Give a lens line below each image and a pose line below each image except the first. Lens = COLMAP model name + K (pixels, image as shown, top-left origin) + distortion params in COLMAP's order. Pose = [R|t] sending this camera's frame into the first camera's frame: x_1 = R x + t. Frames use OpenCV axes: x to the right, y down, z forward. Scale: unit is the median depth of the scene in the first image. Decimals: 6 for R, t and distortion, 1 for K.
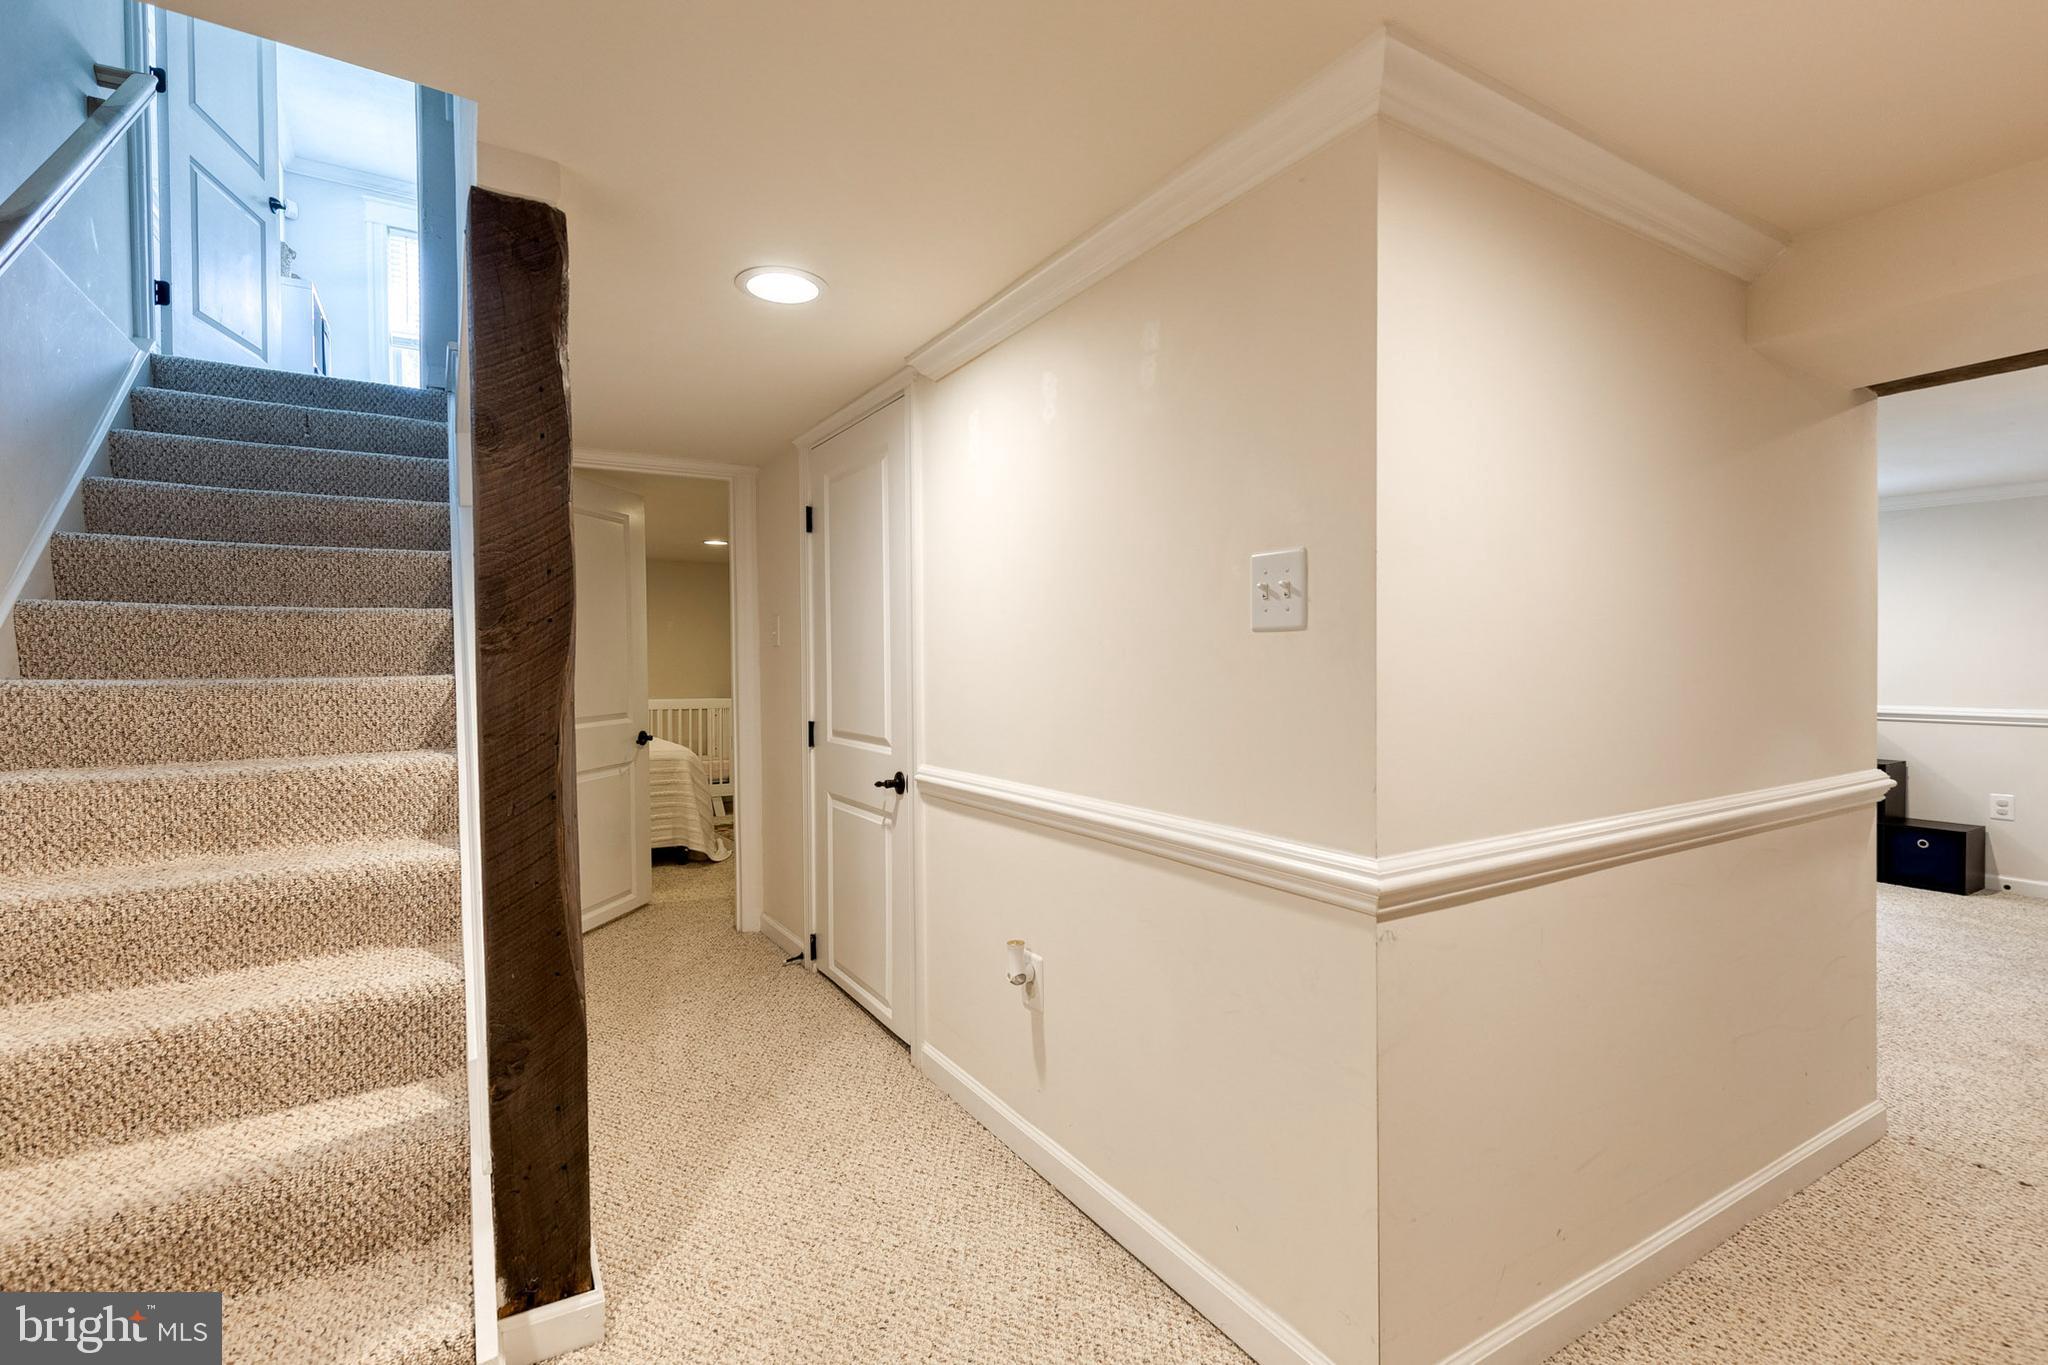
lens RADIAL K [[932.5, 0, 1059.8], [0, 932.5, 679.2], [0, 0, 1]] dist [0.010519, -0.003207]
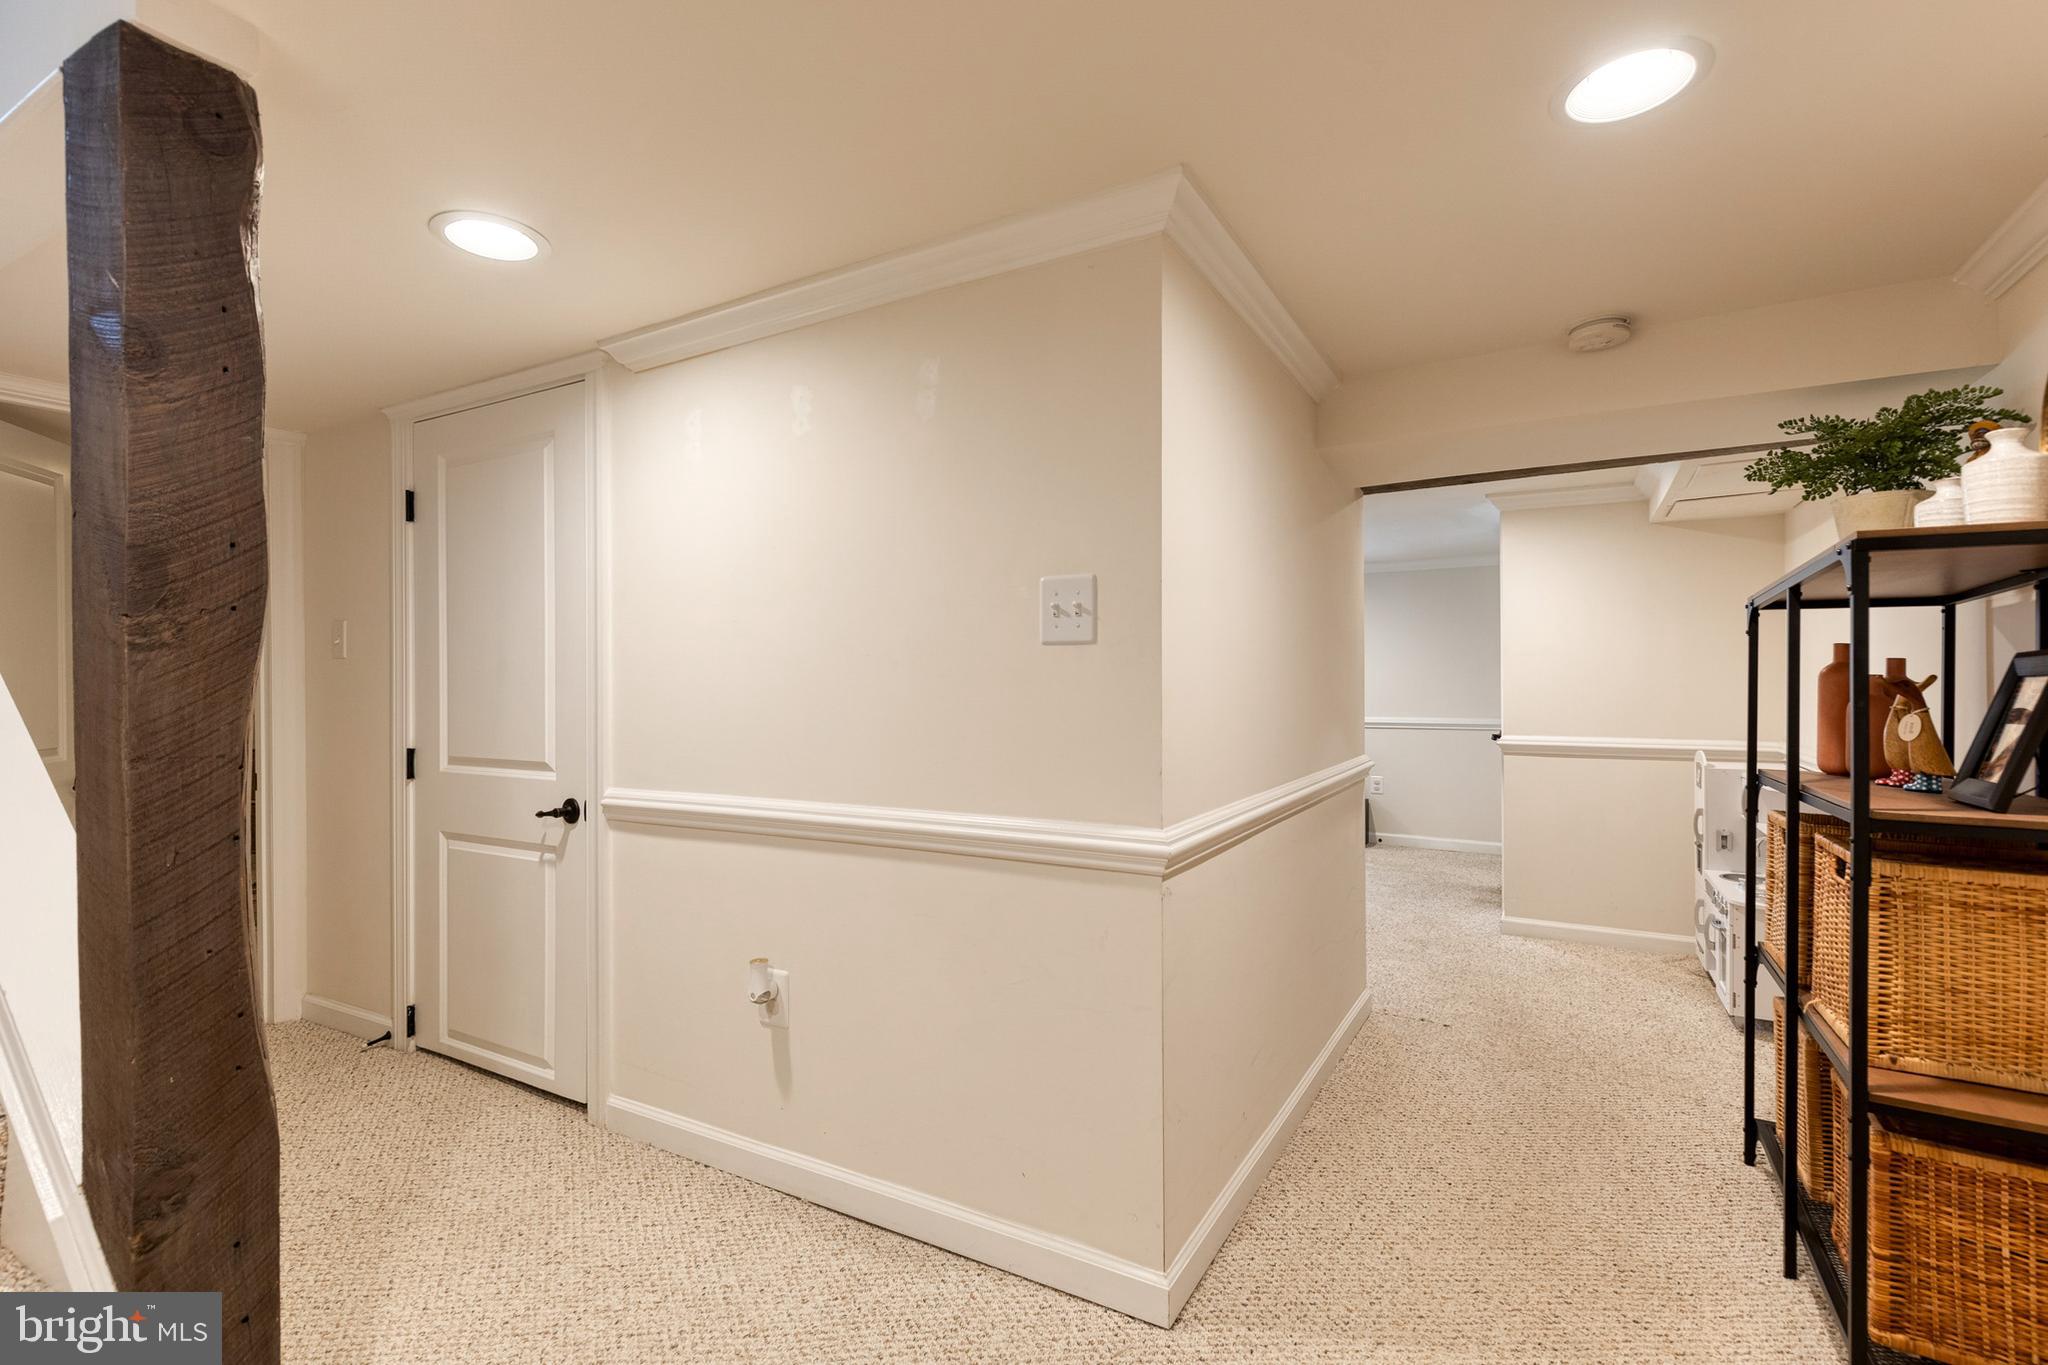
lens RADIAL K [[929.7, 0, 1034.1], [0, 929.7, 694.2], [0, 0, 1]] dist [0.008618, -0.000302]
pose [[0.874713, -0.000752, 0.484641, -0.276092], [0.008481, 0.999869, -0.013756, 0.019690], [-0.484568, 0.016143, 0.874605, 0.003531]]
